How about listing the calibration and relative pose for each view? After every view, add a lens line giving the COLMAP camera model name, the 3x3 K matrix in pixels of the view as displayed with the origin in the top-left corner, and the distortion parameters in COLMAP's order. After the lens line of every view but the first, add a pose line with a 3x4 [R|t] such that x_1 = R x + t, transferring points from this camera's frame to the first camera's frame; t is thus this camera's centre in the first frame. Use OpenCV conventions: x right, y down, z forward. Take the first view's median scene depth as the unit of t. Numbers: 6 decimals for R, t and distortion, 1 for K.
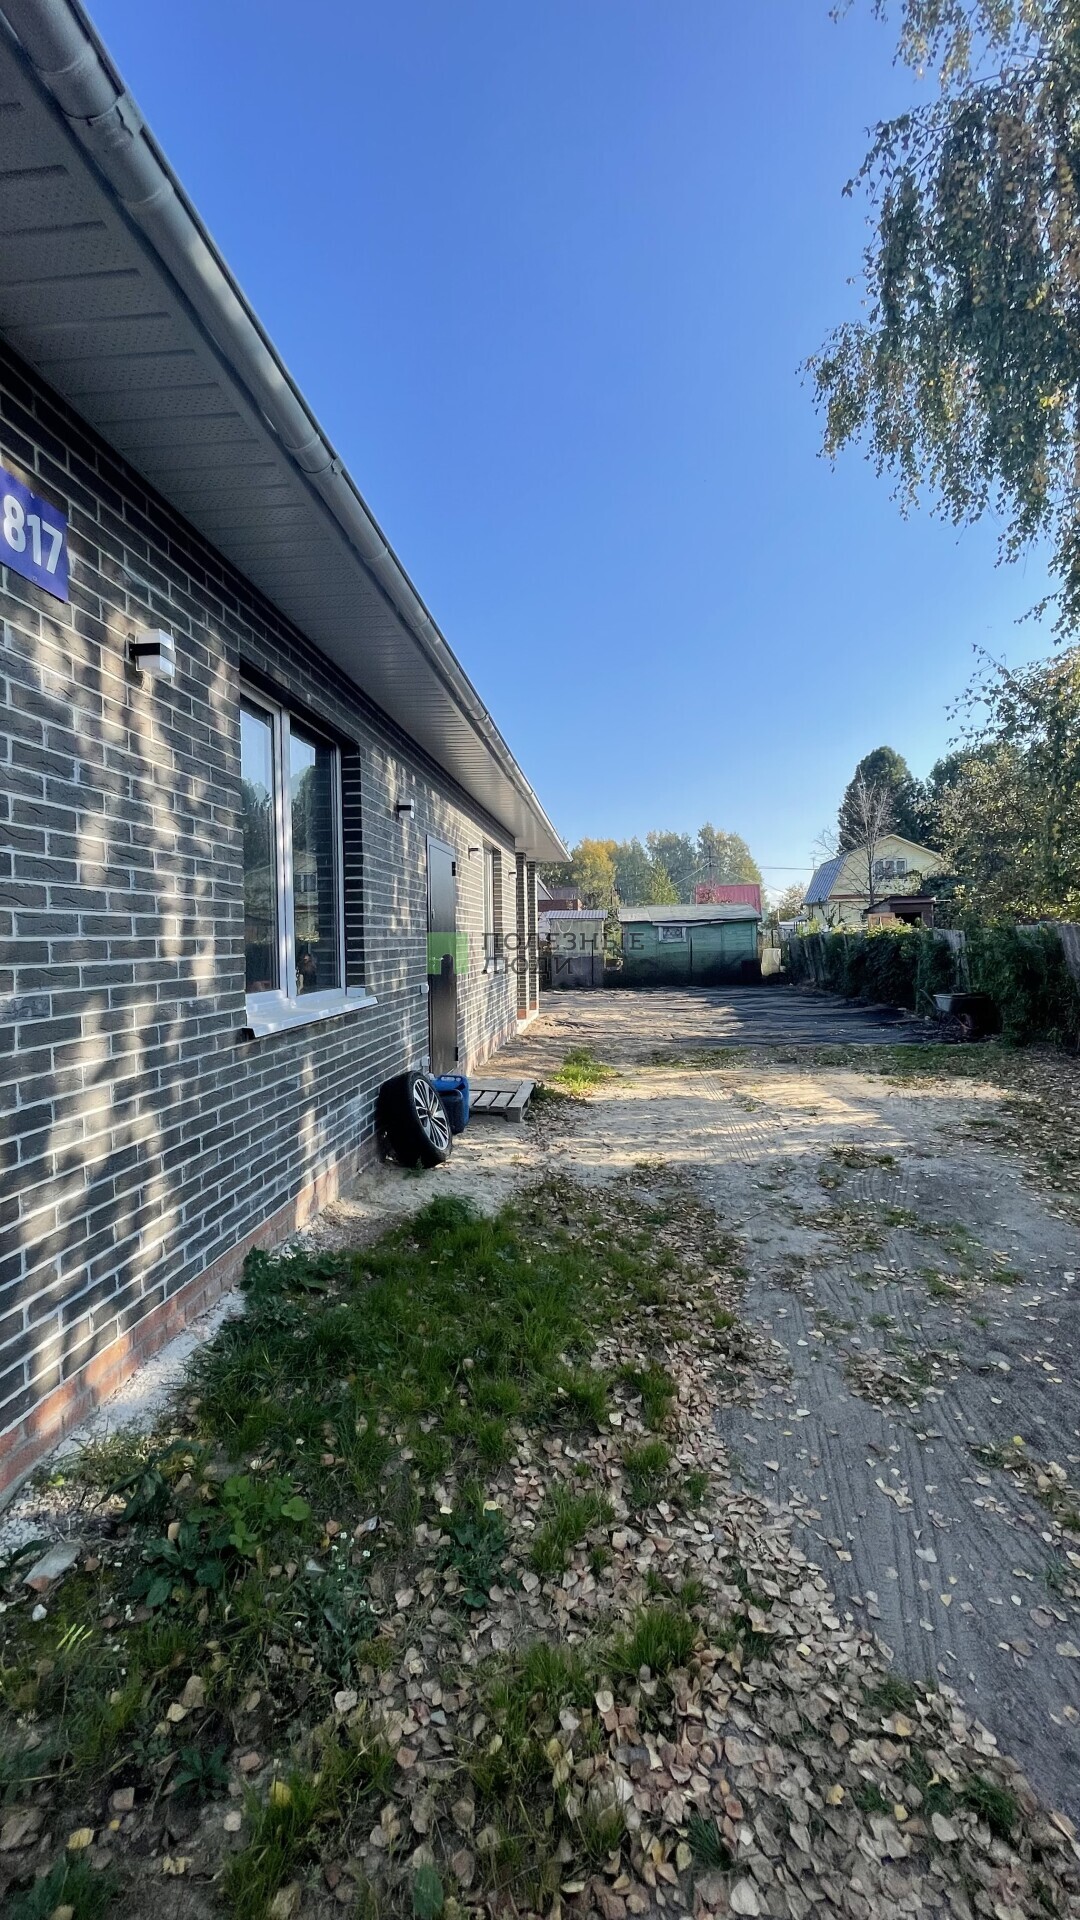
lens RADIAL K [[773.2, 0, 543.4], [0, 773.2, 944.2], [0, 0, 1]] dist [0.003805, -0.000629]
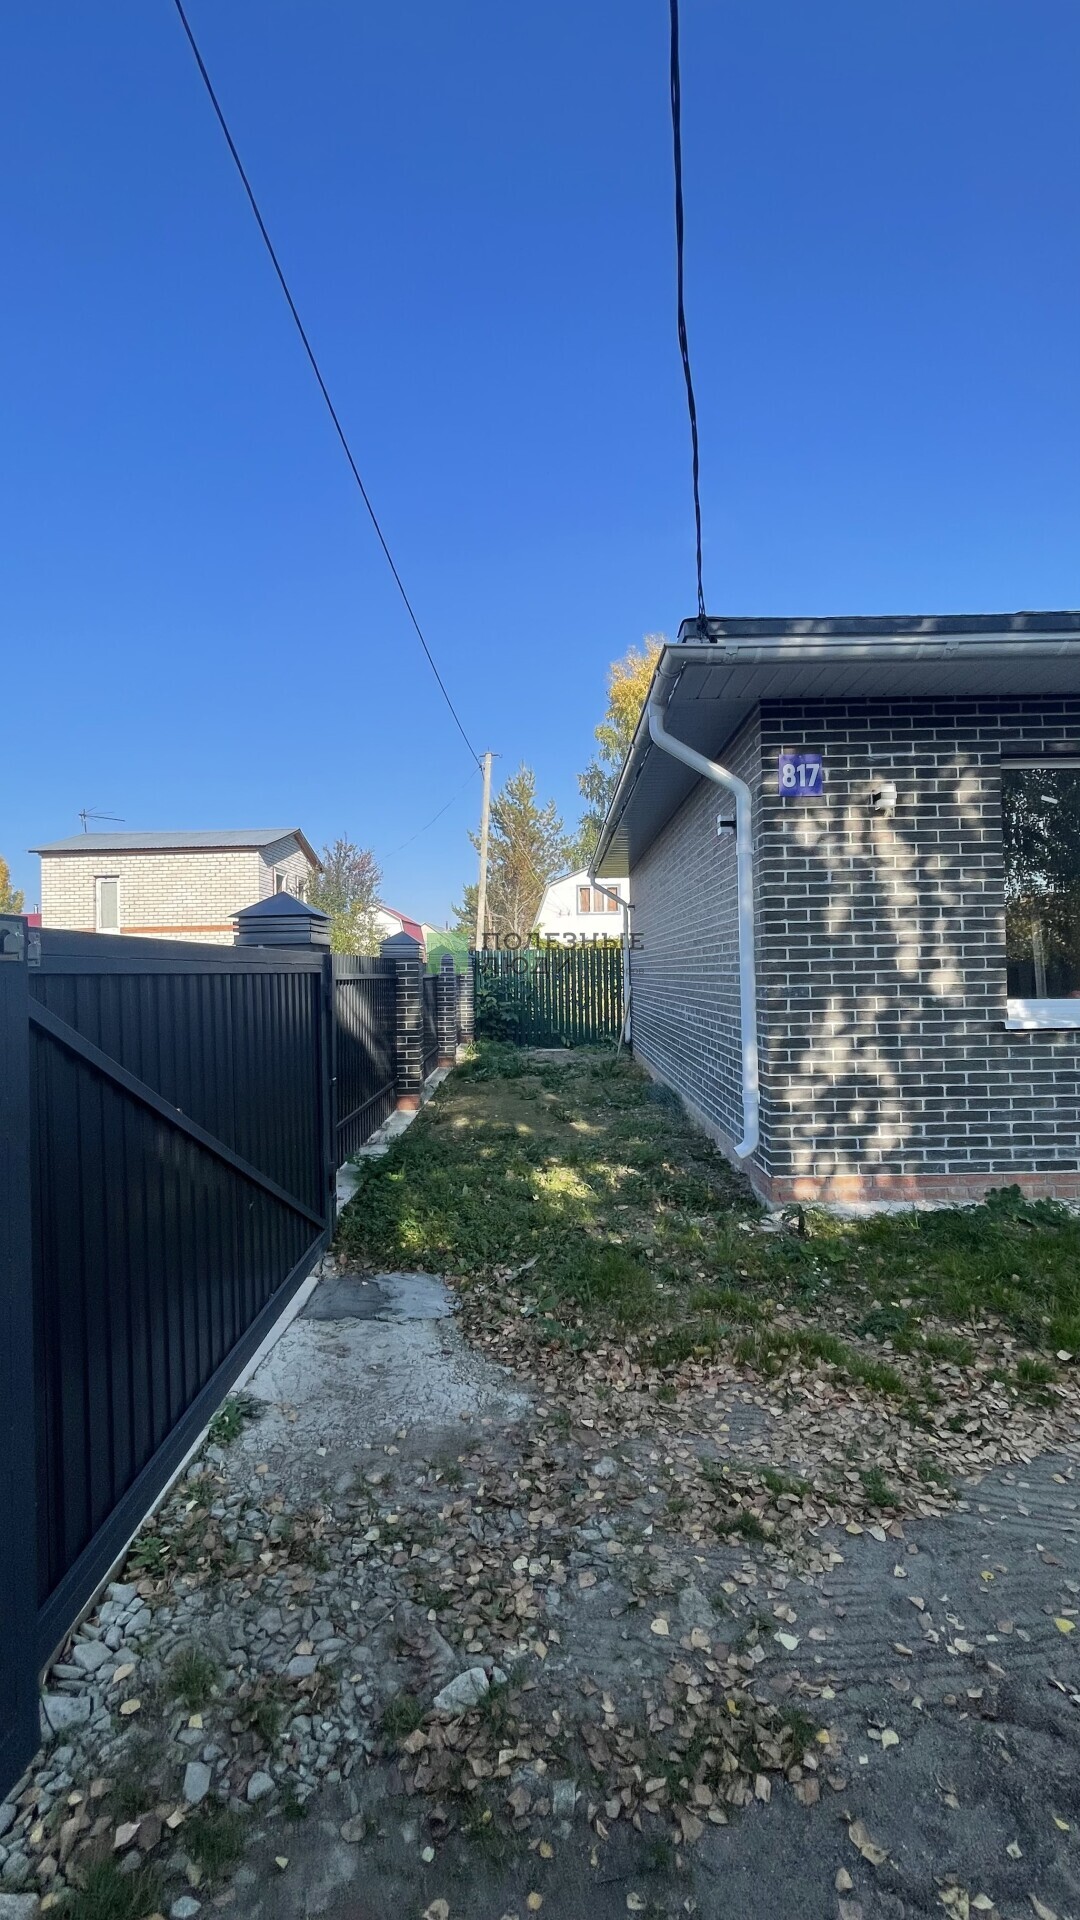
lens RADIAL K [[773.2, 0, 554.3], [0, 773.2, 967.5], [0, 0, 1]] dist [0.003805, -0.000629]
pose [[0.086826, -0.010964, -0.996163, 1.282434], [0.001113, 0.999940, -0.010908, 0.031429], [0.996223, -0.000162, 0.086833, 0.124738]]
